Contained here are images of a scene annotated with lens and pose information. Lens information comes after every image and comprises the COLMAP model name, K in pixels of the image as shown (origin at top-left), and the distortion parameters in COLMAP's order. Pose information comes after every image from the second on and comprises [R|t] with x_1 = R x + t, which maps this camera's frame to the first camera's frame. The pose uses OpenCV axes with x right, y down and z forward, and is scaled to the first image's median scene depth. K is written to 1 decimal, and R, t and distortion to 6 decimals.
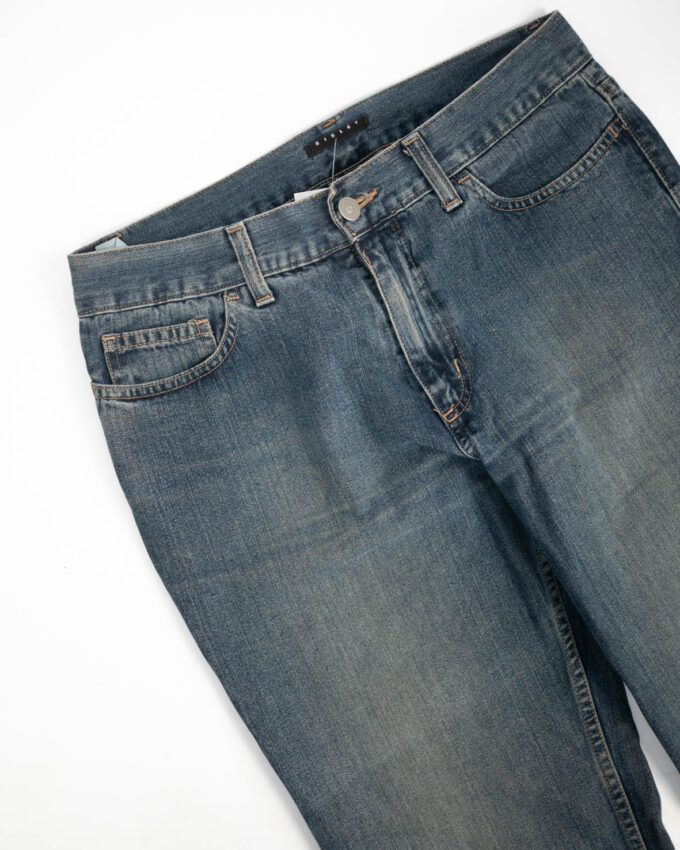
lens RADIAL K [[1393.3, 0, 340.9], [0, 1393.3, 424.1], [0, 0, 1]] dist [-0.122695, 0.000000]
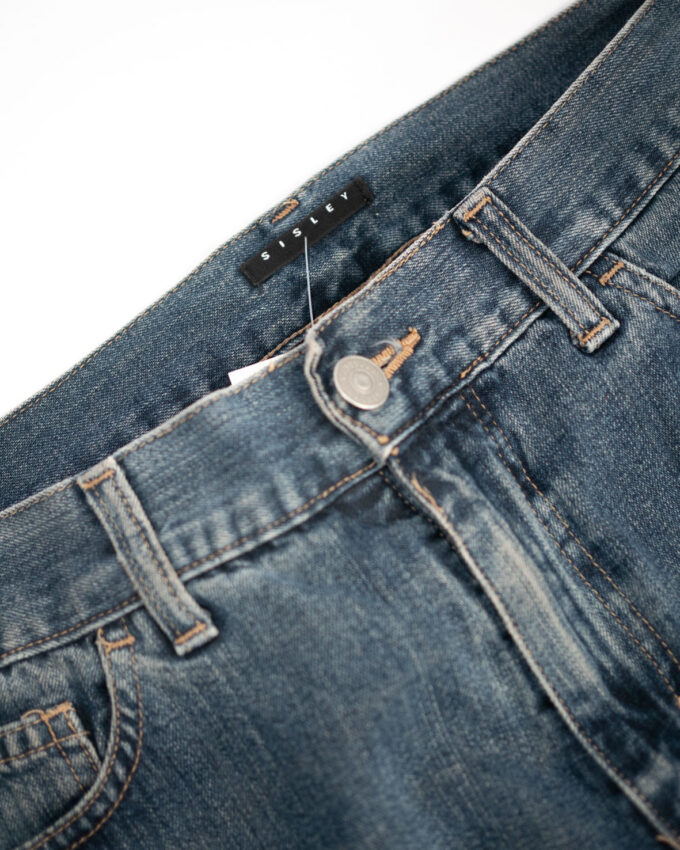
lens RADIAL K [[1393.3, 0, 340.2], [0, 1393.3, 425.3], [0, 0, 1]] dist [-0.122695, 0.000000]
pose [[0.984683, -0.173392, -0.018274, 0.005193], [0.167465, 0.969745, -0.177622, -0.069071], [0.048519, 0.171842, 0.983929, 0.586736]]
